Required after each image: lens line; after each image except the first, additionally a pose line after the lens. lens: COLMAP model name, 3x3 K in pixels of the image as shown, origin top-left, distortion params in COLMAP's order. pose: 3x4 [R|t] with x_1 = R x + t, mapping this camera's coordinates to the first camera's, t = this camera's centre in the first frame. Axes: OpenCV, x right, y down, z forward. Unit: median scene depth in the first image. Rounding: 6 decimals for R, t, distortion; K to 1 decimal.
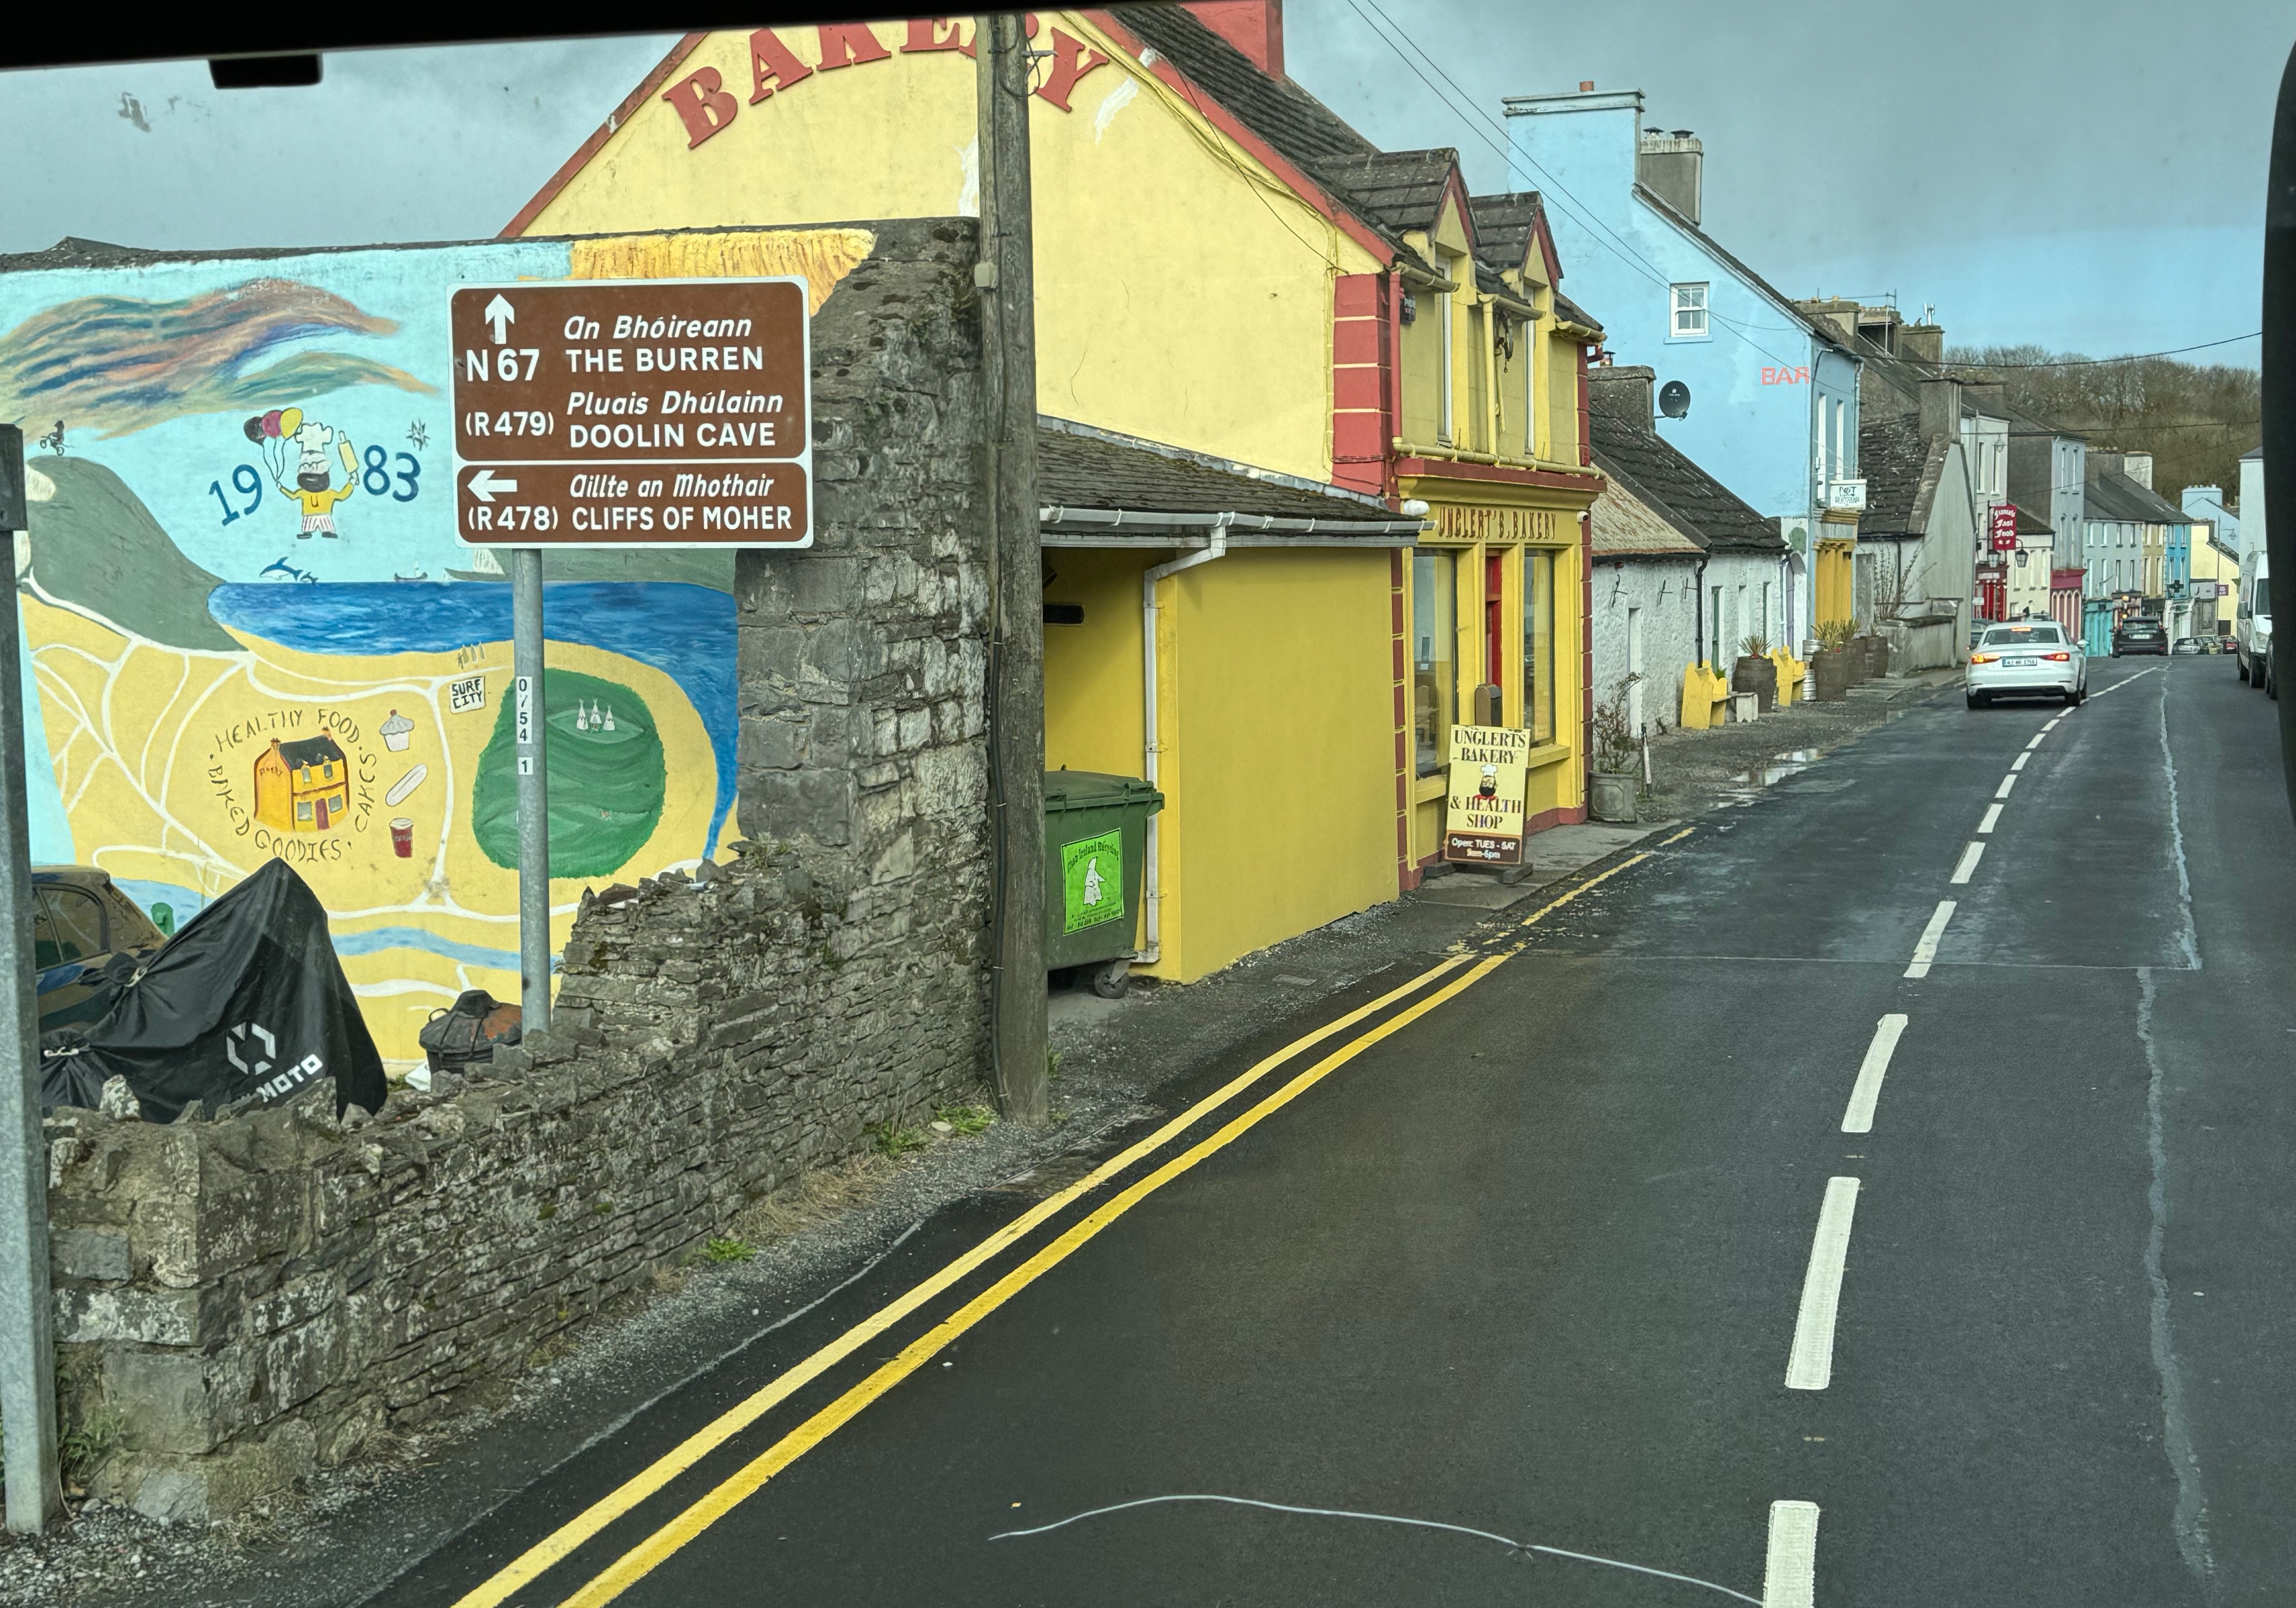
lens RADIAL K [[2855.5, 0, 1135.5], [0, 2855.5, 792.7], [0, 0, 1]] dist [0.035878, 0.000000]
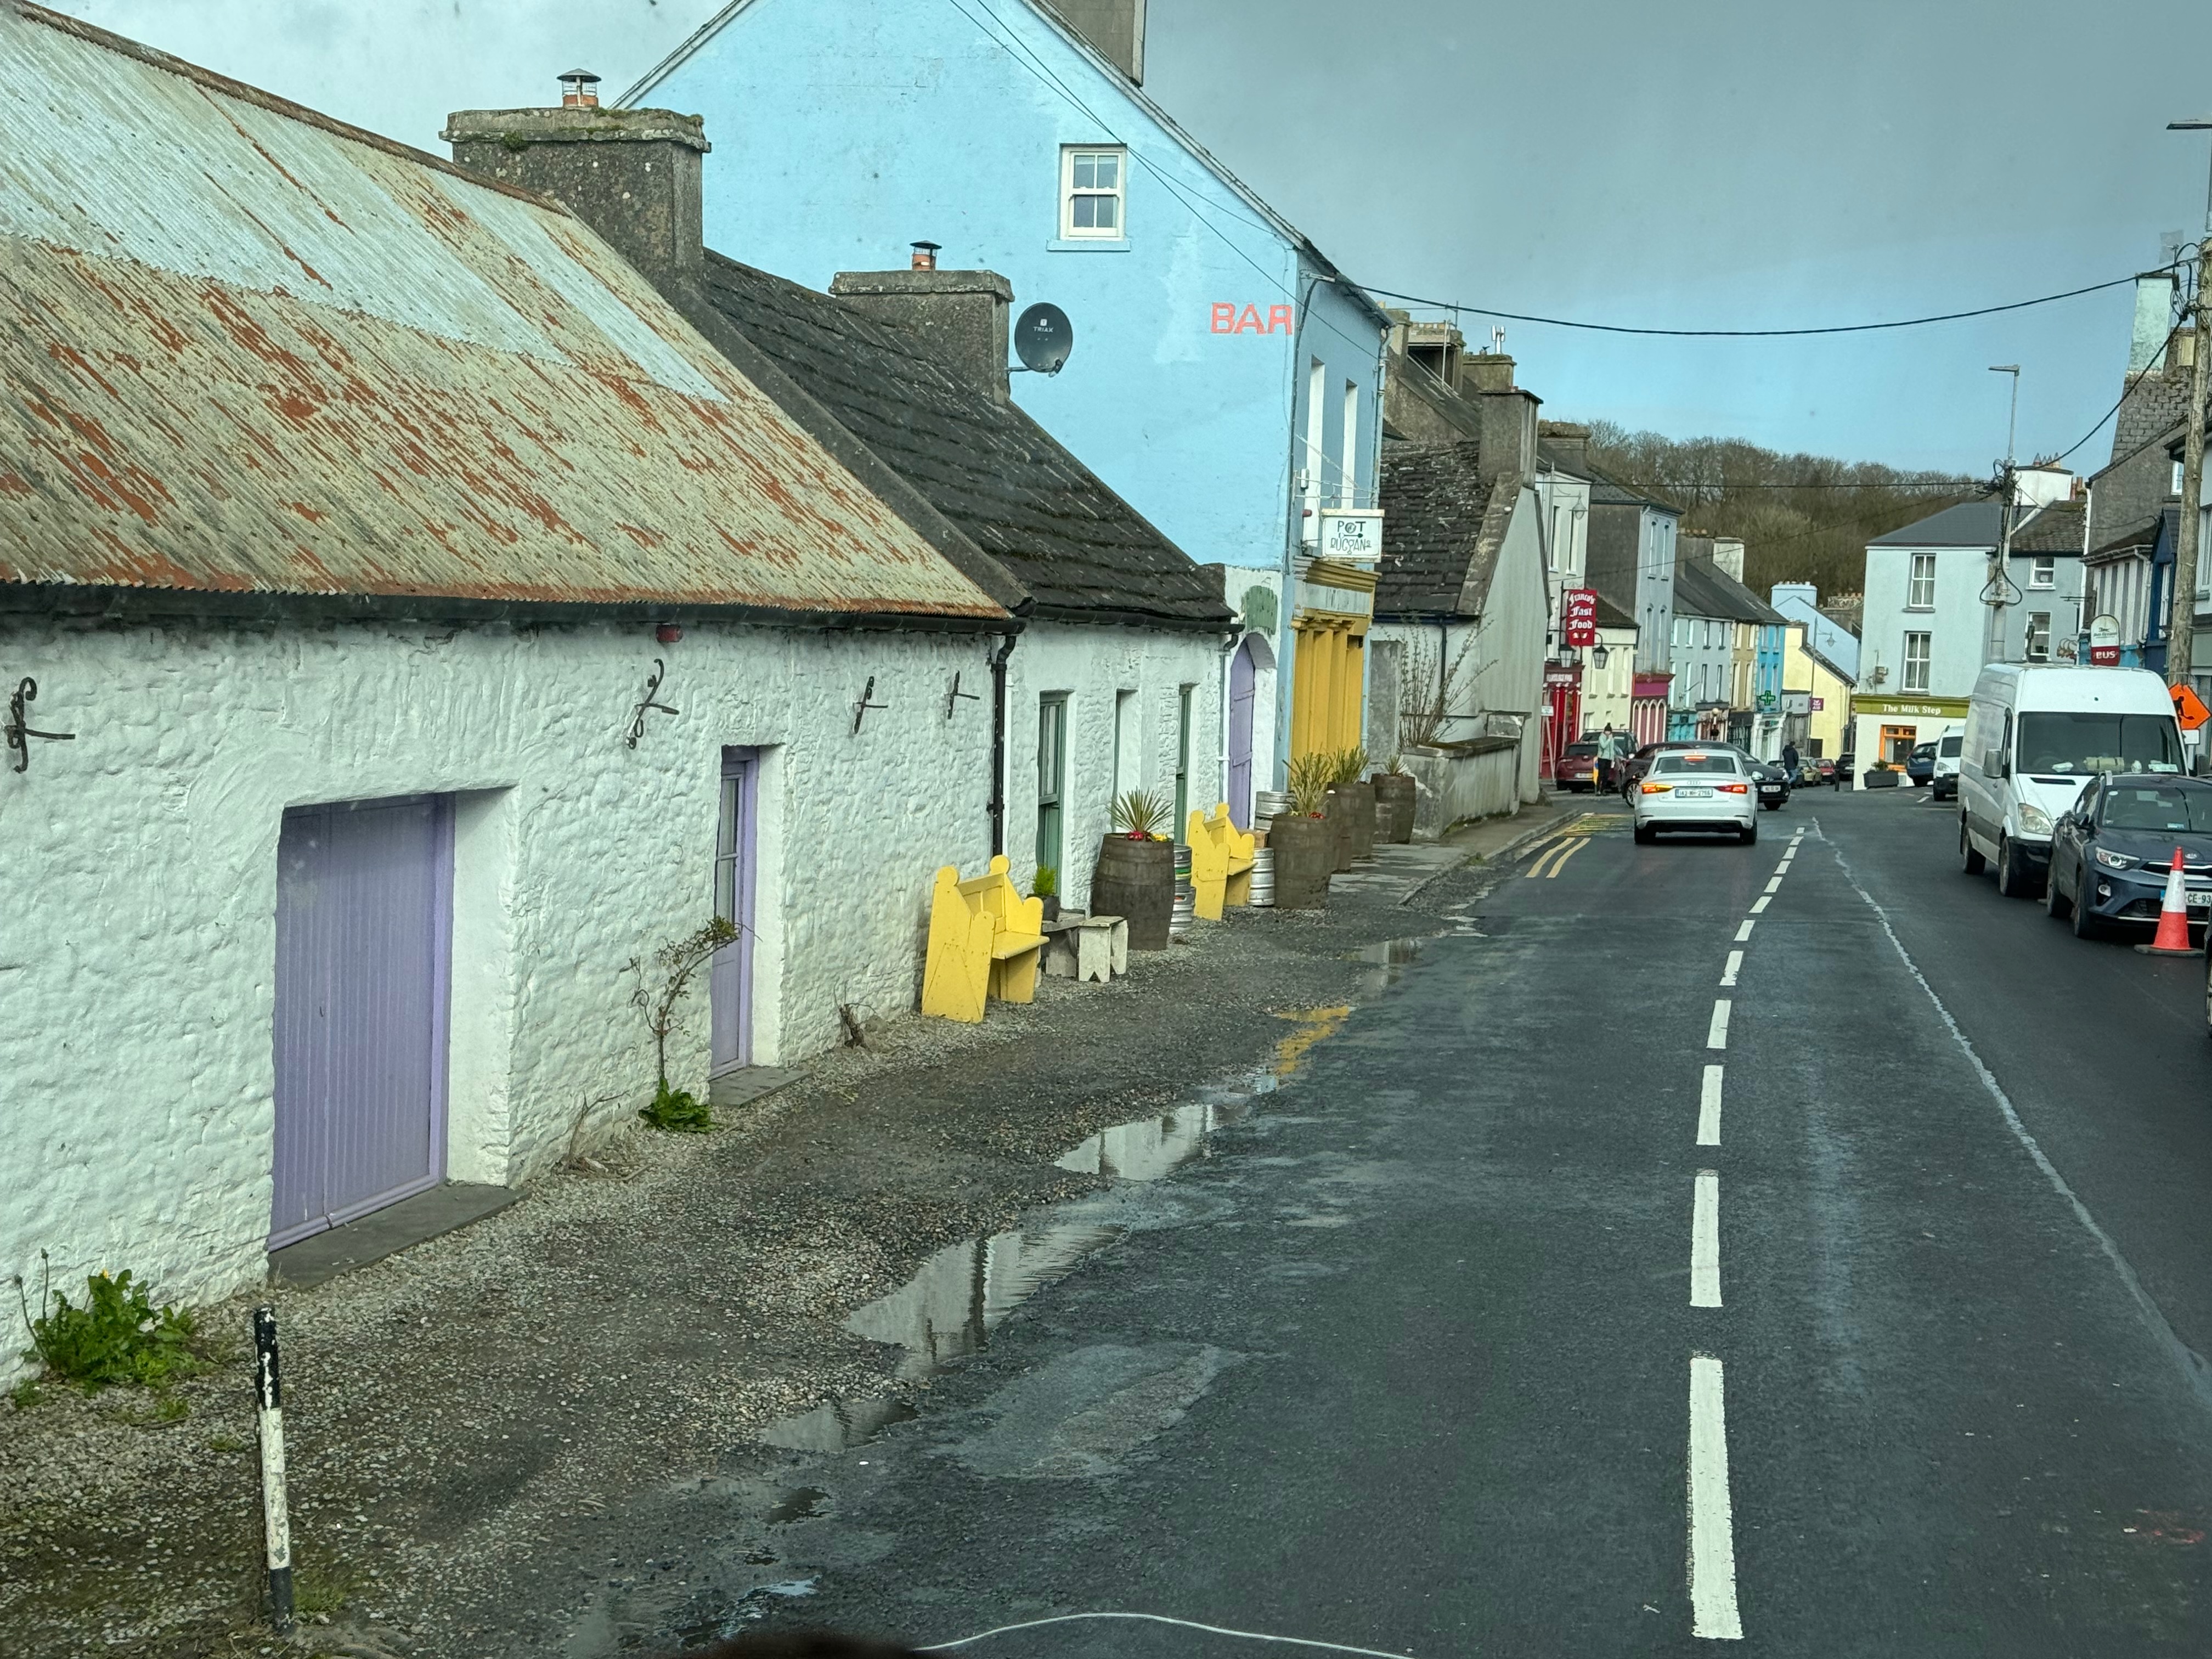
lens RADIAL K [[3126.7, 0, 1123.9], [0, 3126.7, 850.0], [0, 0, 1]] dist [0.156933, 0.000000]
pose [[0.986920, 0.038313, 0.156592, 0.080876], [-0.036938, 0.999249, -0.011684, -0.024109], [-0.156922, 0.005747, 0.987594, 0.290797]]
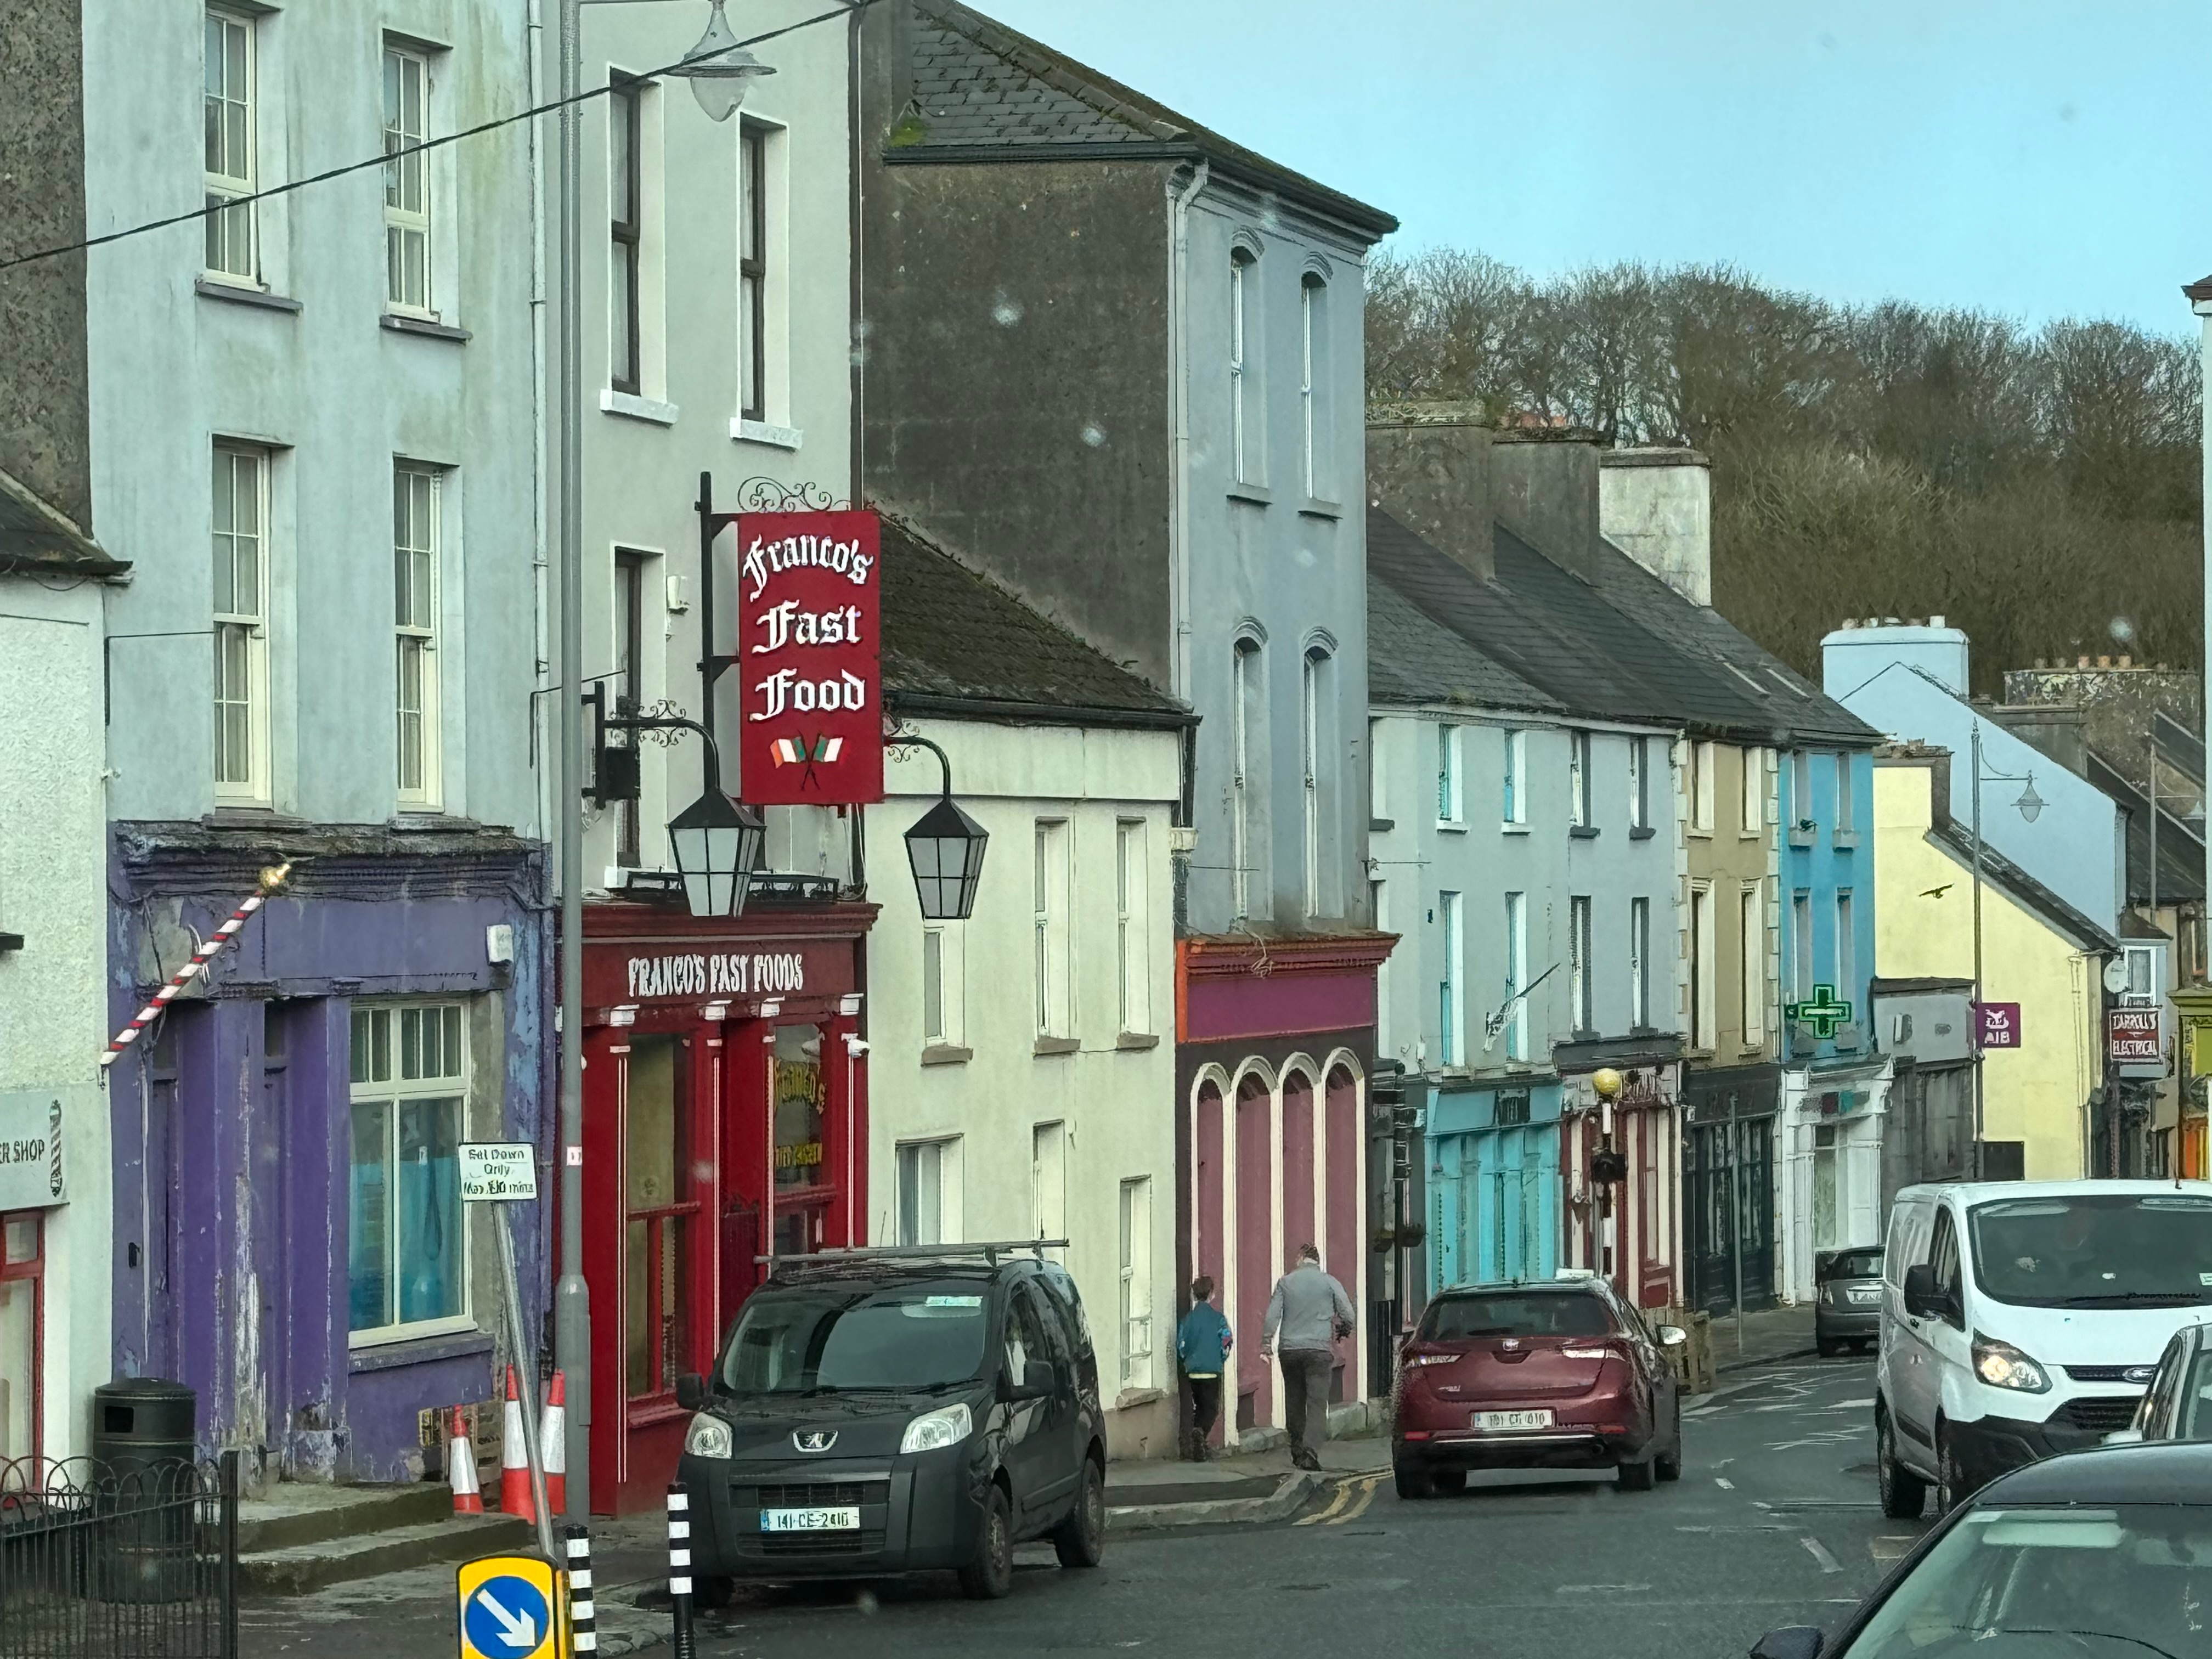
lens RADIAL K [[8121.8, 0, 1101.9], [0, 8121.8, 828.1], [0, 0, 1]] dist [0.509062, 0.000000]
pose [[0.965215, 0.005768, 0.261393, 0.349269], [0.018091, 0.995887, -0.088776, -0.076525], [-0.260830, 0.090416, 0.961141, 0.991323]]
